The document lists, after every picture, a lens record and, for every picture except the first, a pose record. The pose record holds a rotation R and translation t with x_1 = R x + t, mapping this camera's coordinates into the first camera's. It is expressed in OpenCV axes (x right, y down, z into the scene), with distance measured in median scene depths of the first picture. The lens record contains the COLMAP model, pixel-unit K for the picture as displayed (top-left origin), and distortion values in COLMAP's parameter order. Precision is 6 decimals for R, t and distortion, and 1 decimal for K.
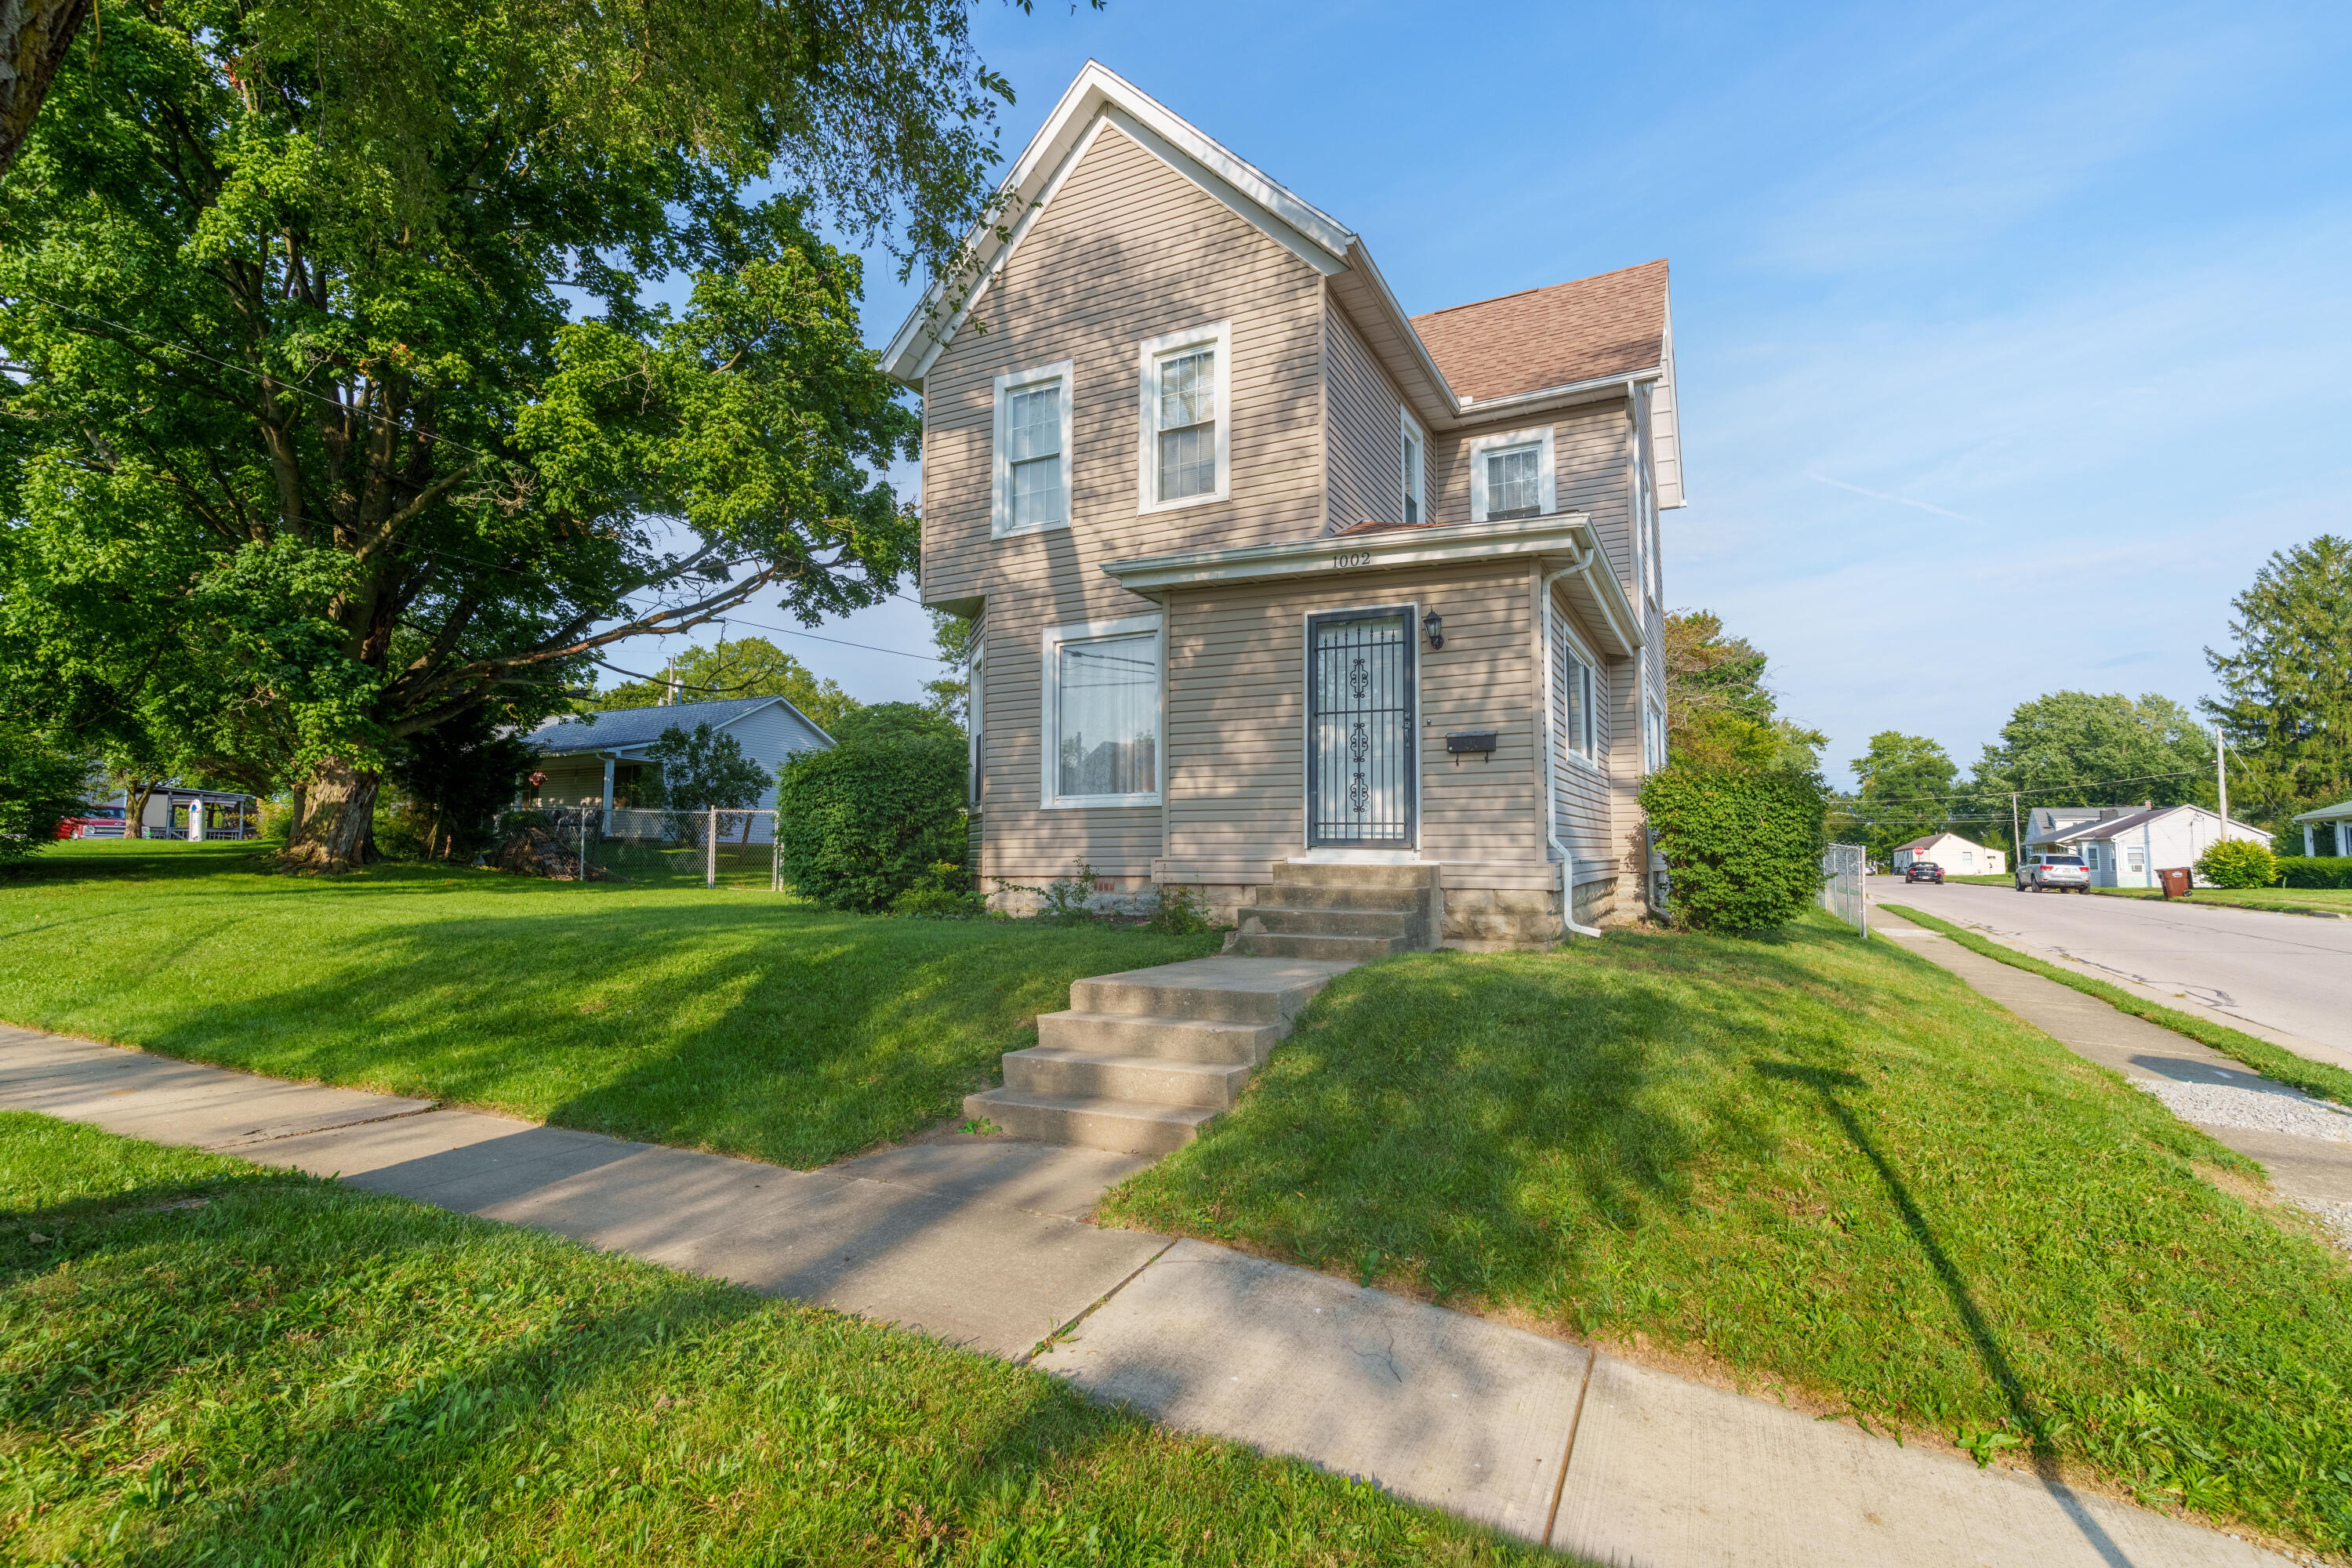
lens RADIAL K [[1137.2, 0, 1177.4], [0, 1137.2, 791.2], [0, 0, 1]] dist [0.001479, -0.000245]
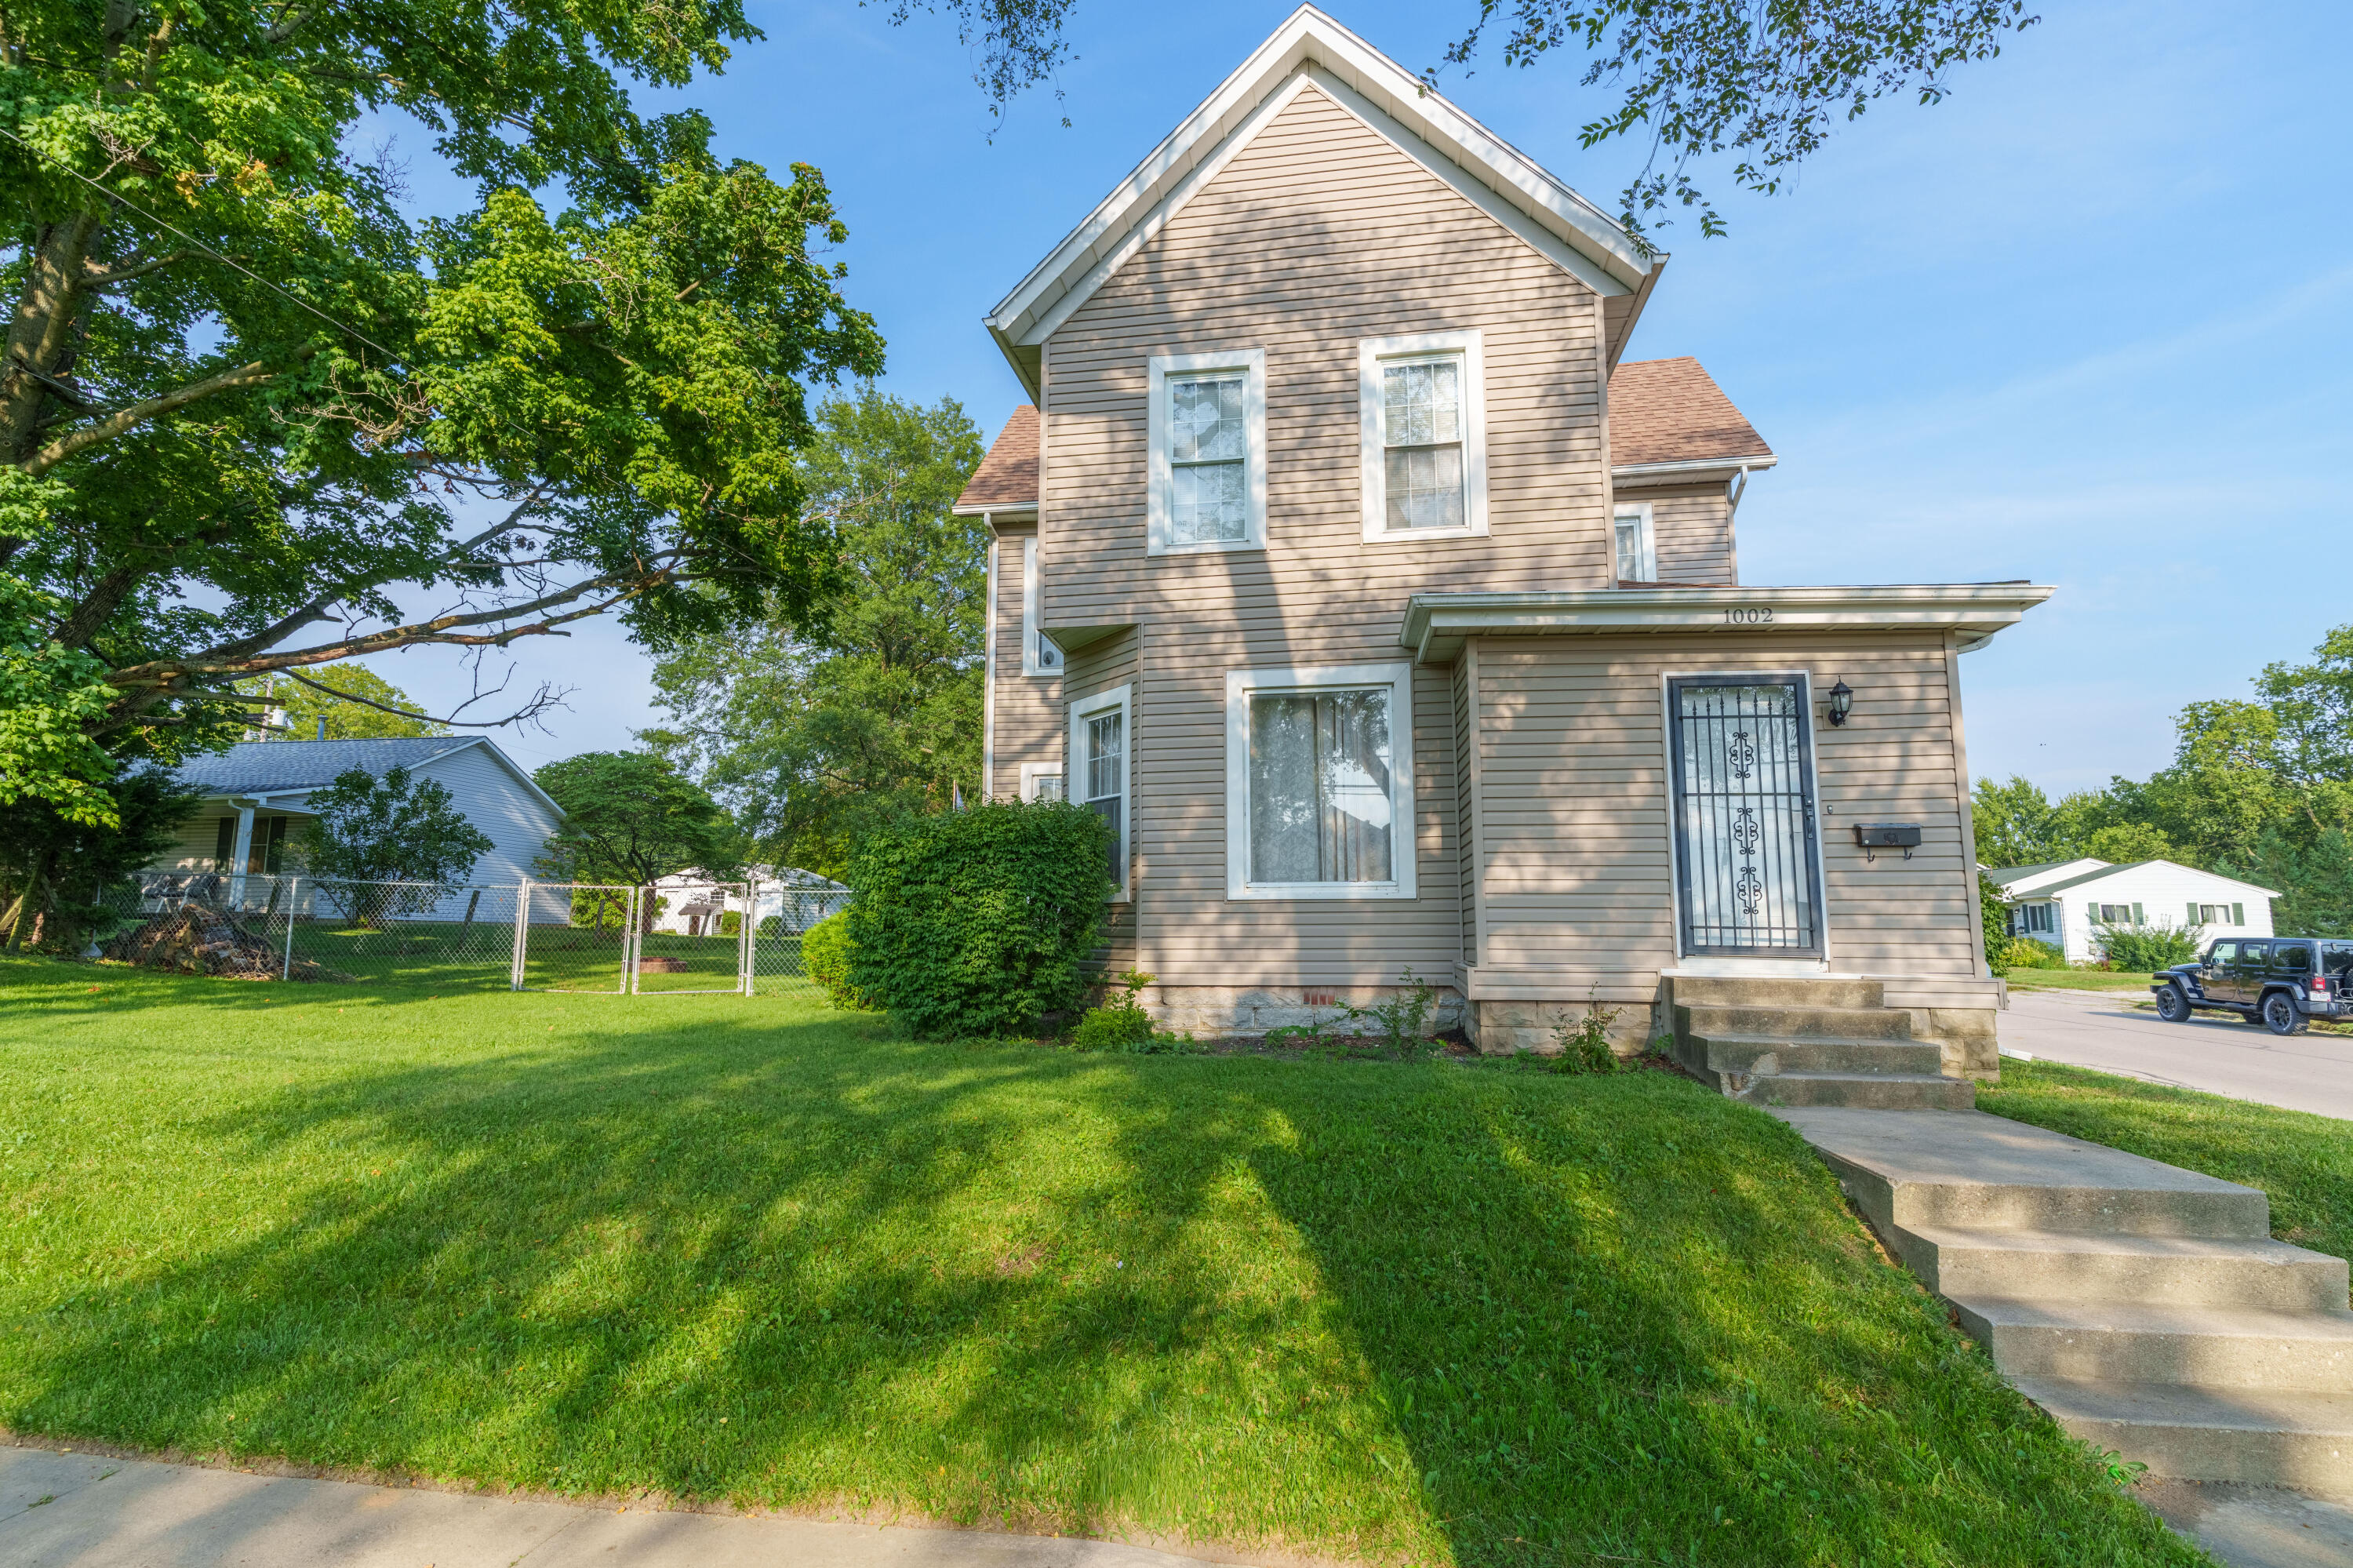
lens RADIAL K [[1137.7, 0, 1177.2], [0, 1137.7, 788.1], [0, 0, 1]] dist [0.001479, -0.000245]
pose [[0.949768, 0.041204, 0.310230, -0.402694], [-0.020844, 0.997422, -0.068662, -0.006383], [-0.312259, 0.058746, 0.948179, 0.266476]]
